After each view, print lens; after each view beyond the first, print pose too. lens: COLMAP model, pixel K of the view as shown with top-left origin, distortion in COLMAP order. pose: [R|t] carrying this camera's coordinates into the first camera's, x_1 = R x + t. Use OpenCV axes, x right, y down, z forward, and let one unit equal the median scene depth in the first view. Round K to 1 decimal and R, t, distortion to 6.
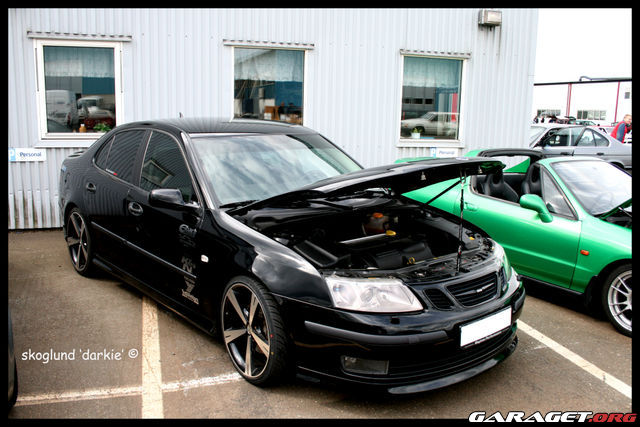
lens RADIAL K [[622.0, 0, 320.0], [0, 622.0, 213.5], [0, 0, 1]] dist [-0.060995, 0.001640]
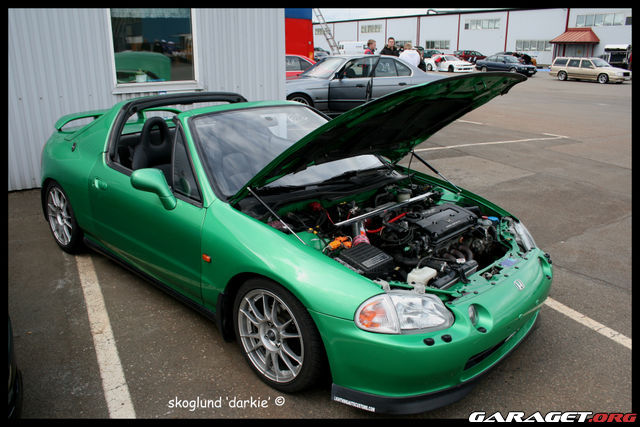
lens RADIAL K [[551.4, 0, 320.0], [0, 551.4, 213.5], [0, 0, 1]] dist [-0.134041, 0.013497]
pose [[0.982618, -0.081968, 0.166564, 0.463163], [0.059090, 0.988676, 0.137945, -0.058342], [-0.175984, -0.125705, 0.976334, 0.419107]]
